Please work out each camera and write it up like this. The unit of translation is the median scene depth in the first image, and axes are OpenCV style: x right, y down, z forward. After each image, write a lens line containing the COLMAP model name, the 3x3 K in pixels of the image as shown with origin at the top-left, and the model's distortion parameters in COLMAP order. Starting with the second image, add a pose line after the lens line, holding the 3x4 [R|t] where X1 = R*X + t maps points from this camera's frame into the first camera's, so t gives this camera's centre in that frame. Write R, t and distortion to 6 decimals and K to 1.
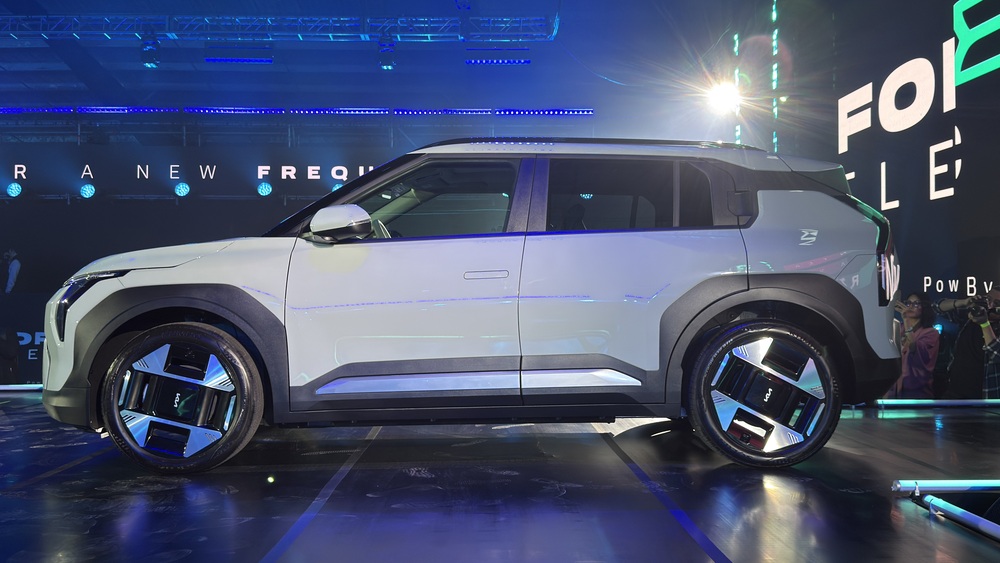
lens RADIAL K [[1017.4, 0, 500.0], [0, 1017.4, 281.5], [0, 0, 1]] dist [0.093344, -0.014240]
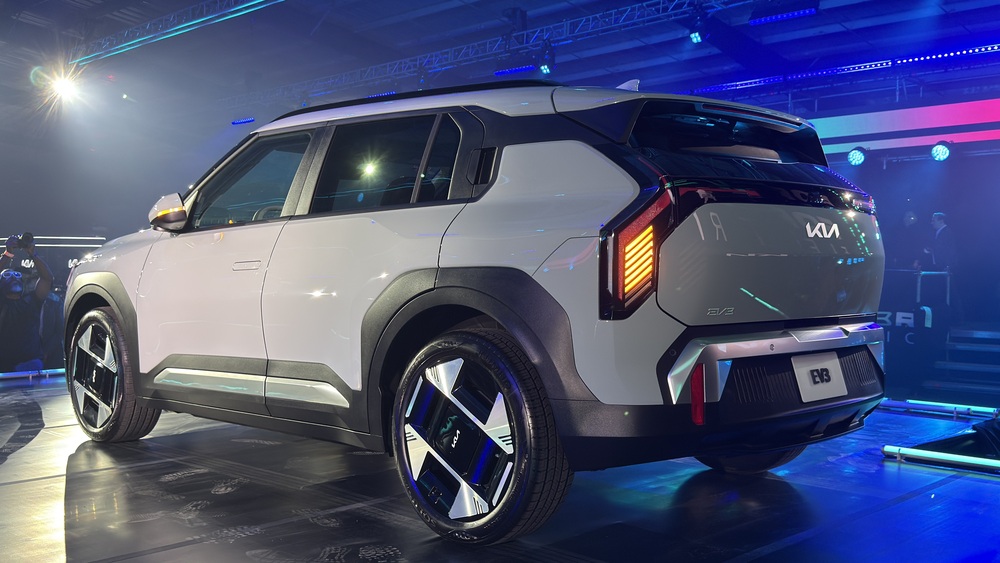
lens RADIAL K [[1017.4, 0, 500.0], [0, 1017.4, 281.5], [0, 0, 1]] dist [0.093344, -0.014240]
pose [[0.700551, 0.018201, -0.713370, 0.780420], [0.003080, 0.999588, 0.028529, -0.017472], [0.713595, -0.022183, 0.700207, 0.533115]]
